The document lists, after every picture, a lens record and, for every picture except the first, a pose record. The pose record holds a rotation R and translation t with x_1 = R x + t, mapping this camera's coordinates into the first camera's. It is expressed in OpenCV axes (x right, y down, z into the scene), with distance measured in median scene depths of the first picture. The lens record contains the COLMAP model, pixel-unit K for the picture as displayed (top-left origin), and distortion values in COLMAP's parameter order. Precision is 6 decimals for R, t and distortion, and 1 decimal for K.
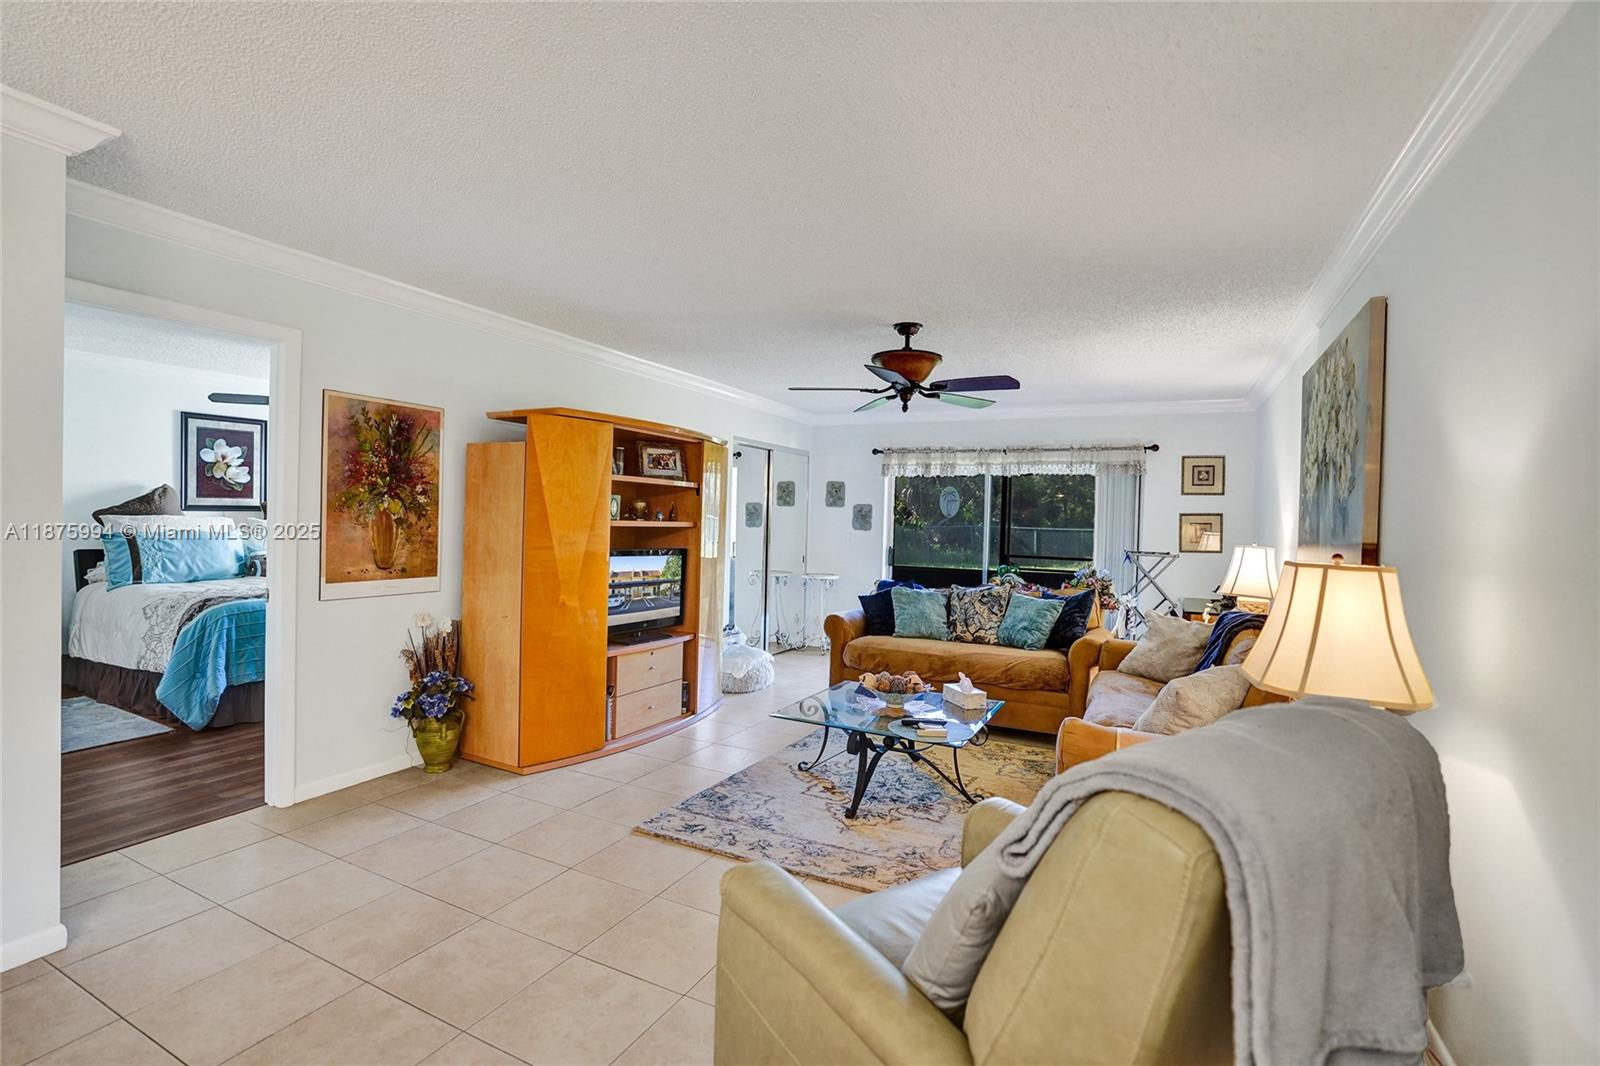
lens RADIAL K [[745.3, 0, 794.7], [0, 745.3, 528.7], [0, 0, 1]] dist [-0.063435, 0.020590]
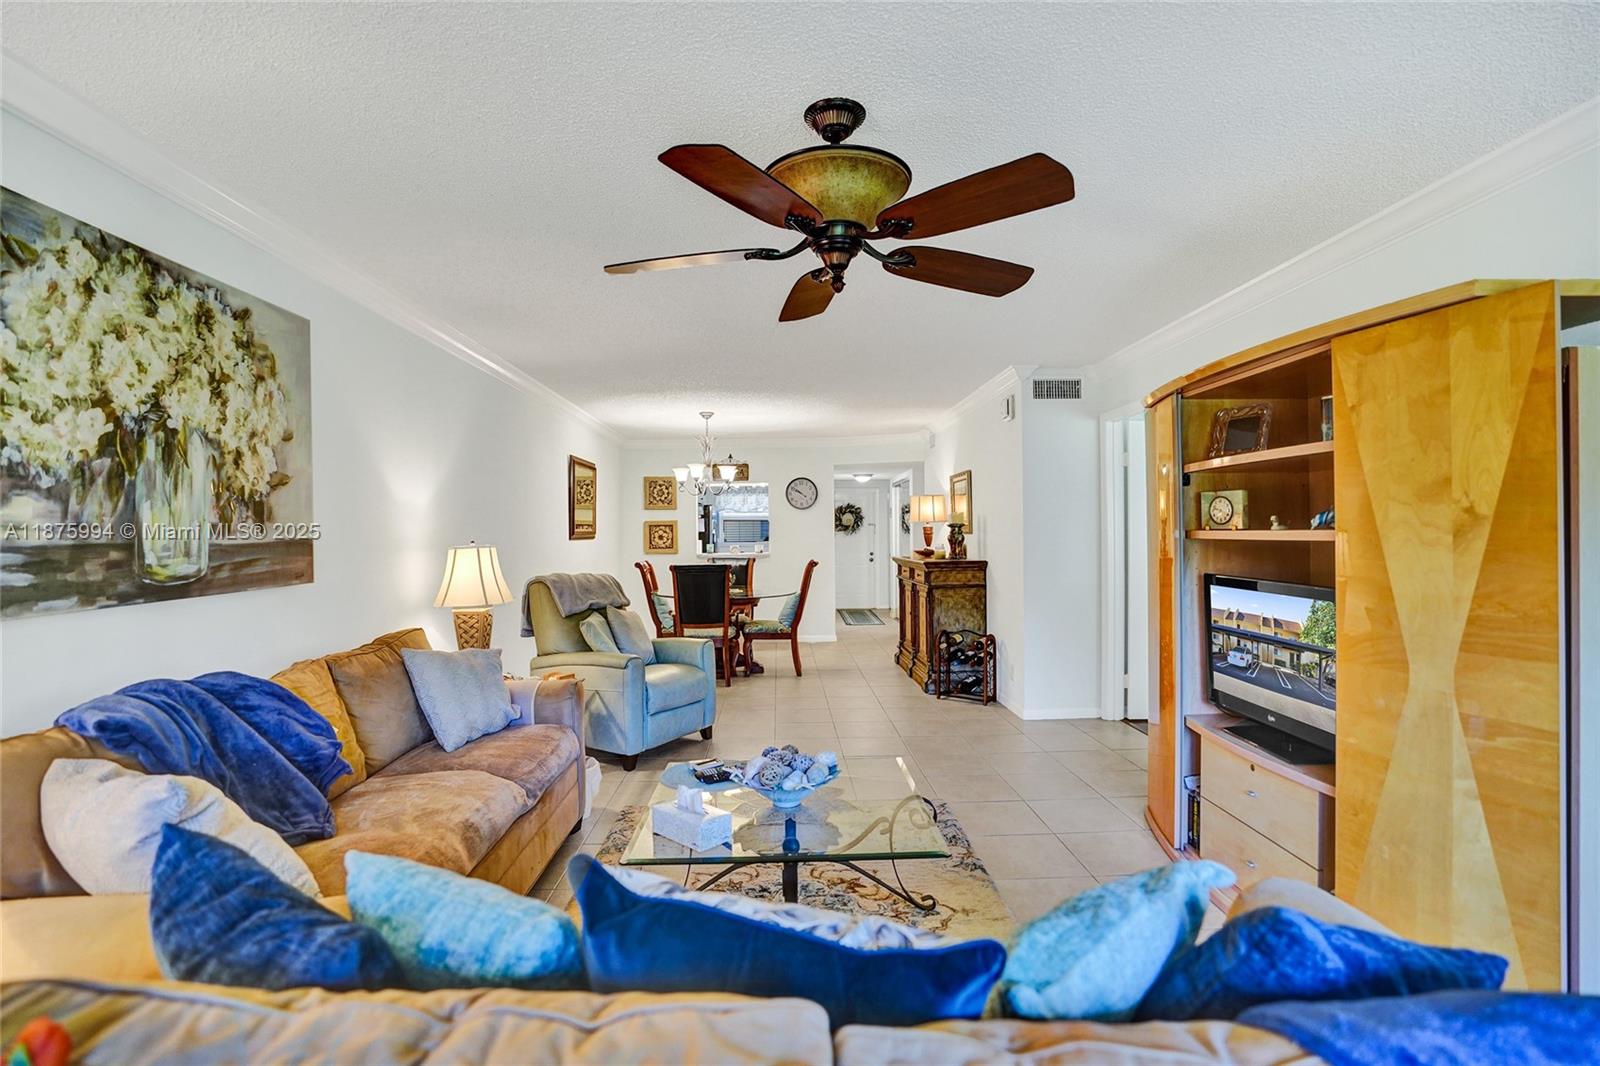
lens RADIAL K [[745.3, 0, 792.2], [0, 745.3, 534.8], [0, 0, 1]] dist [-0.063435, 0.020590]
pose [[-0.881285, -0.015374, -0.472336, 0.394594], [-0.017194, 0.999852, -0.000463, 0.001220], [0.472273, 0.007713, -0.881419, 1.401169]]
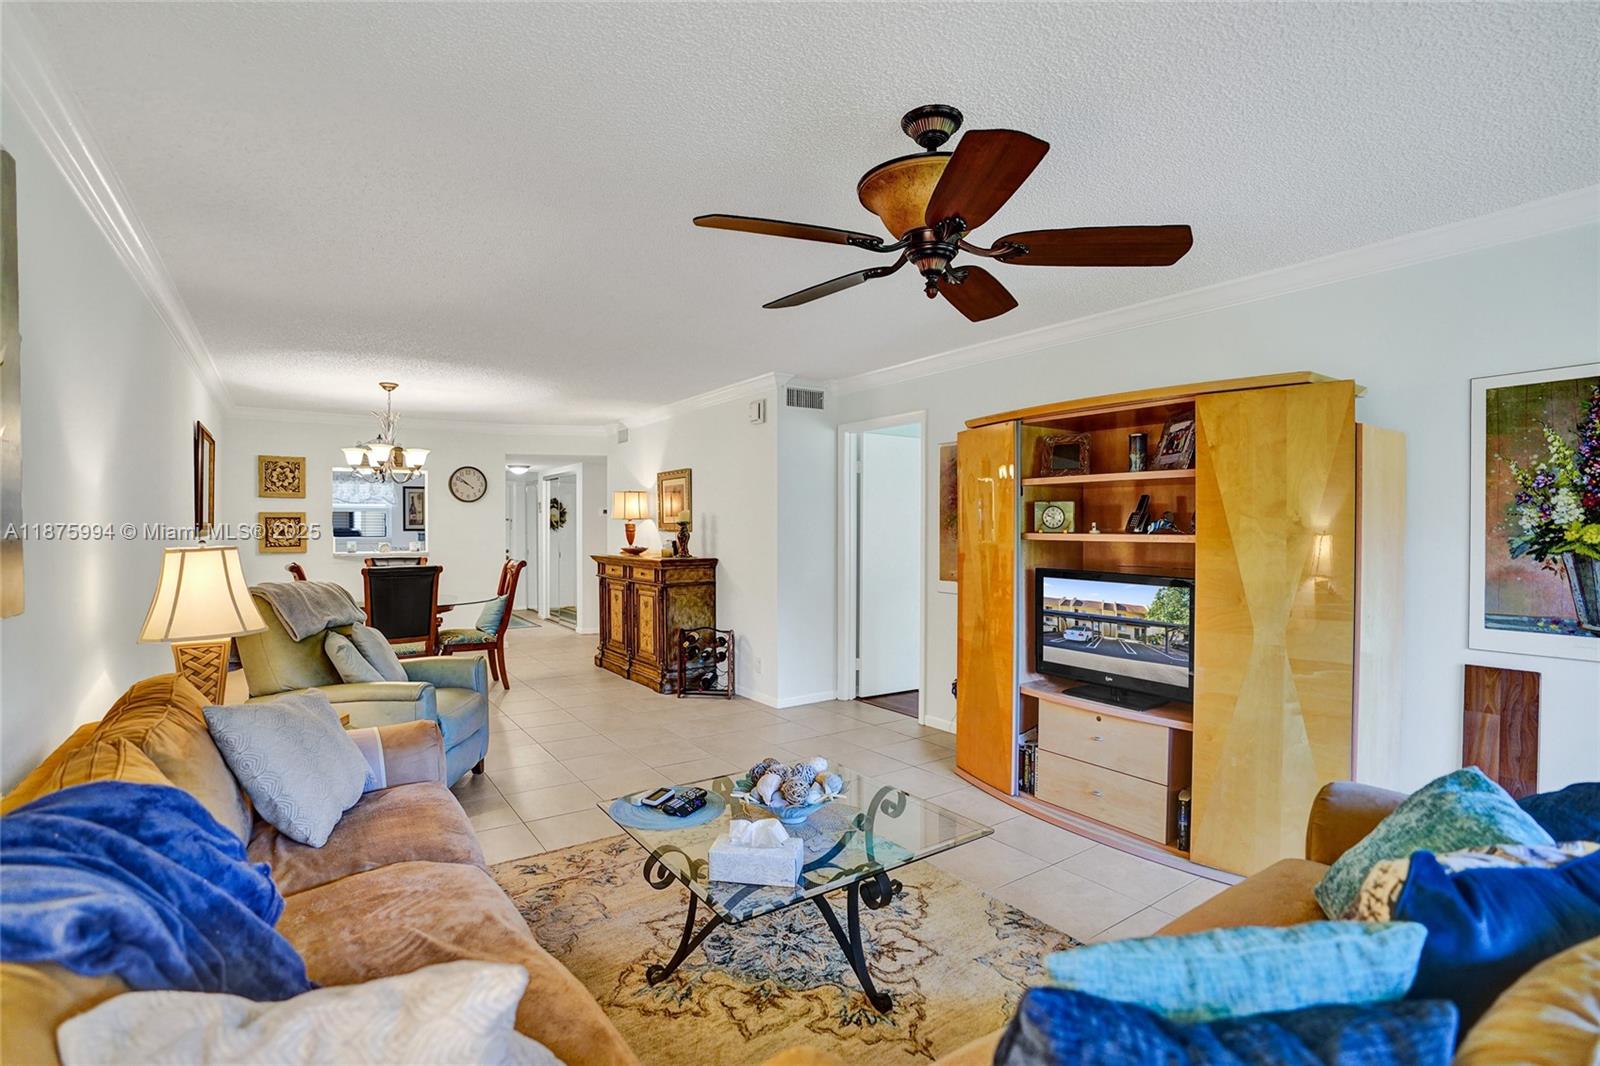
lens RADIAL K [[745.3, 0, 792.2], [0, 745.3, 538.4], [0, 0, 1]] dist [-0.063435, 0.020590]
pose [[-0.479654, -0.011462, -0.877383, 0.608295], [-0.021900, 0.999760, -0.001088, 0.003130], [0.877185, 0.018693, -0.479789, 1.149536]]
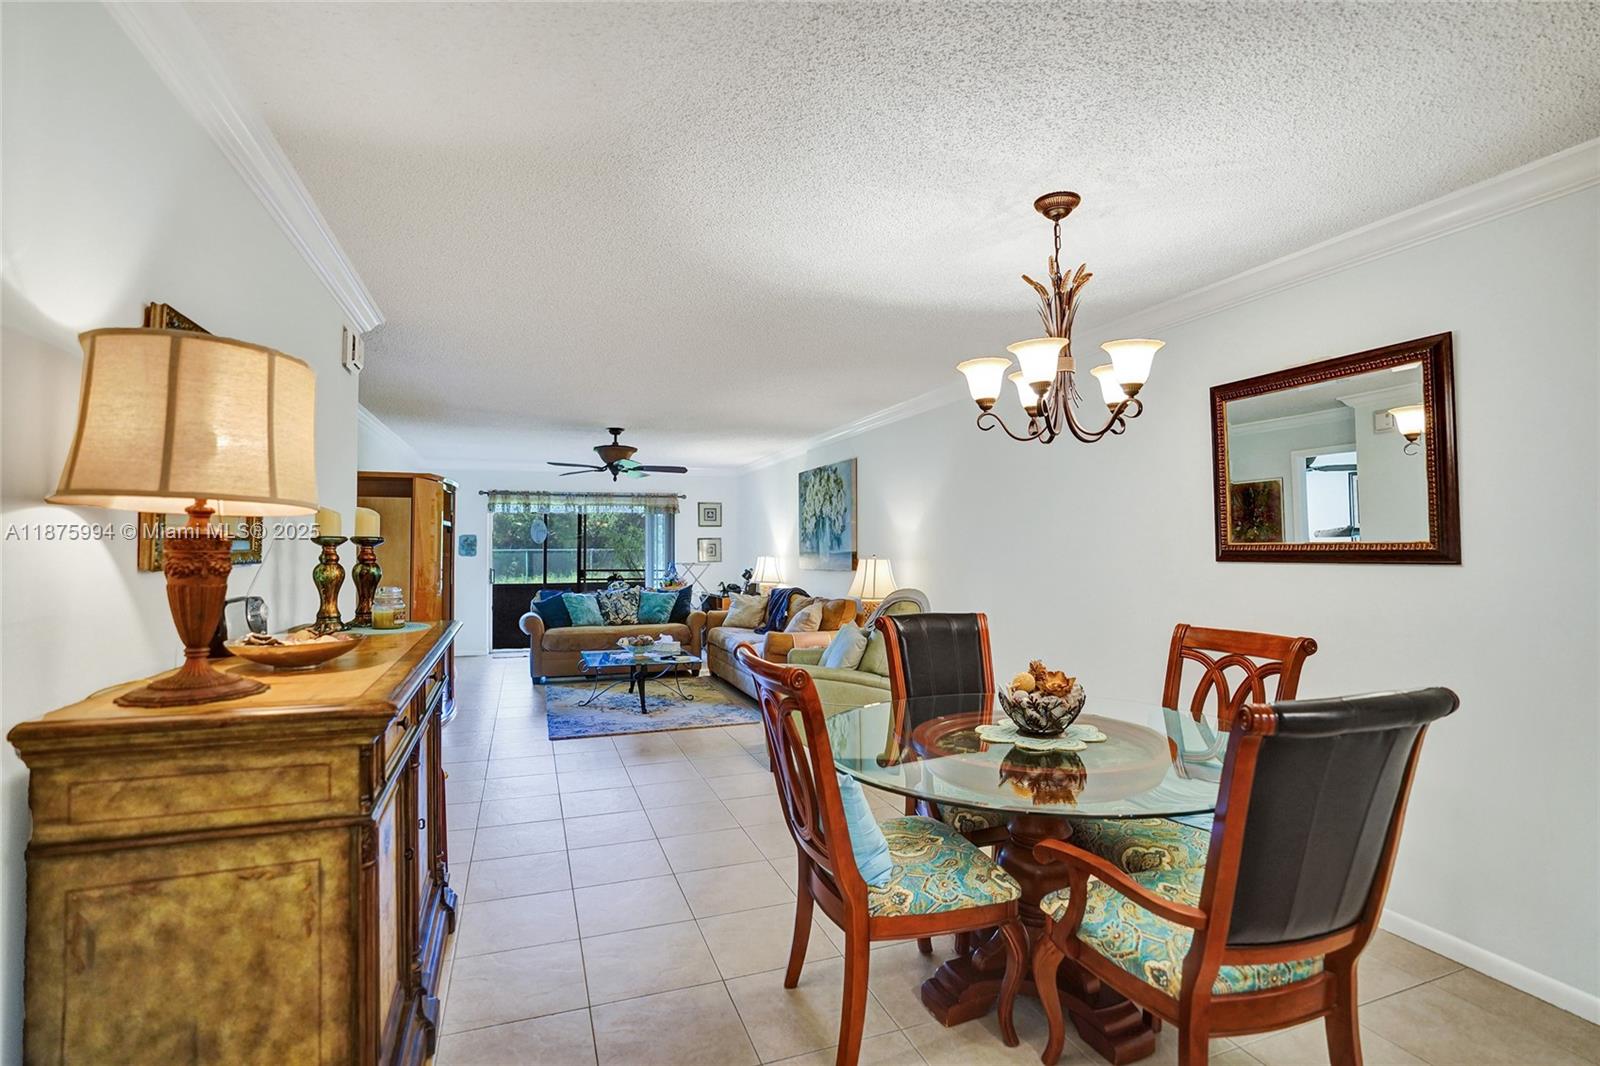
lens RADIAL K [[745.3, 0, 786.2], [0, 745.3, 532.6], [0, 0, 1]] dist [-0.063435, 0.020590]
pose [[0.692140, -0.012560, 0.721654, -0.768913], [0.029135, 0.999520, -0.010547, -0.015970], [-0.721175, 0.028325, 0.692174, -0.398229]]
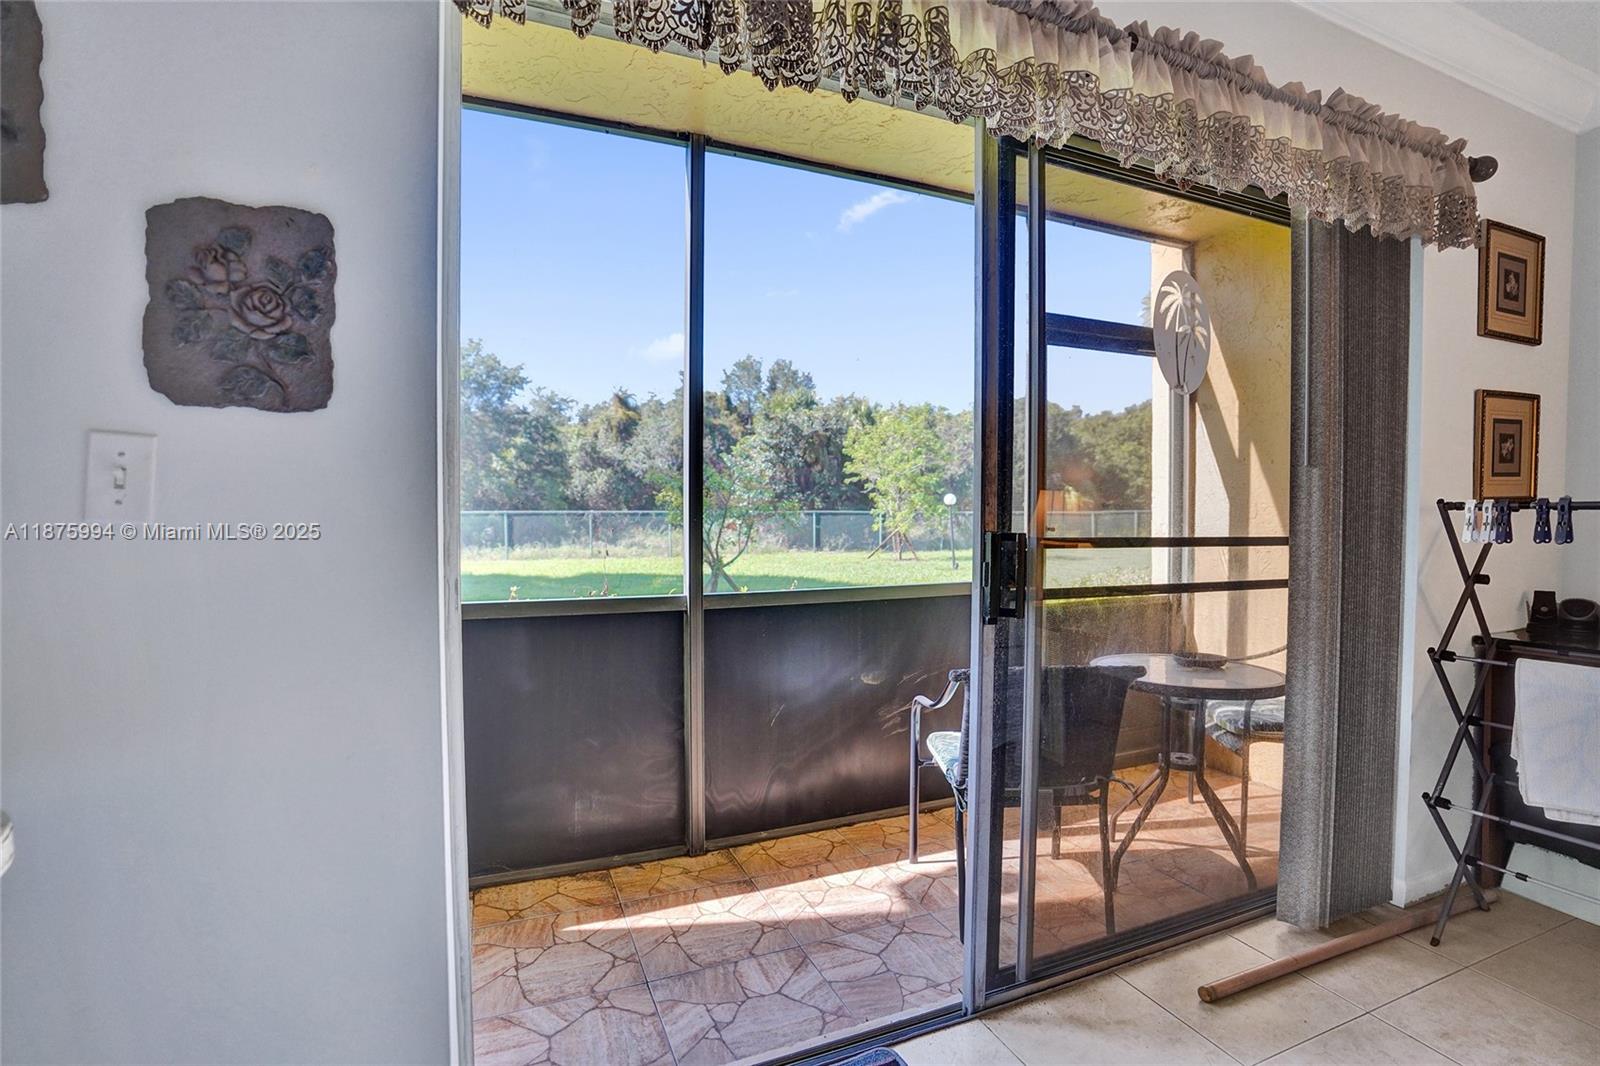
lens RADIAL K [[745.3, 0, 805.0], [0, 745.3, 536.9], [0, 0, 1]] dist [-0.063435, 0.020590]
pose [[0.642199, -0.046305, 0.765138, 0.101294], [0.024032, 0.998899, 0.040280, 0.040475], [-0.766161, -0.007480, 0.642605, 1.535331]]
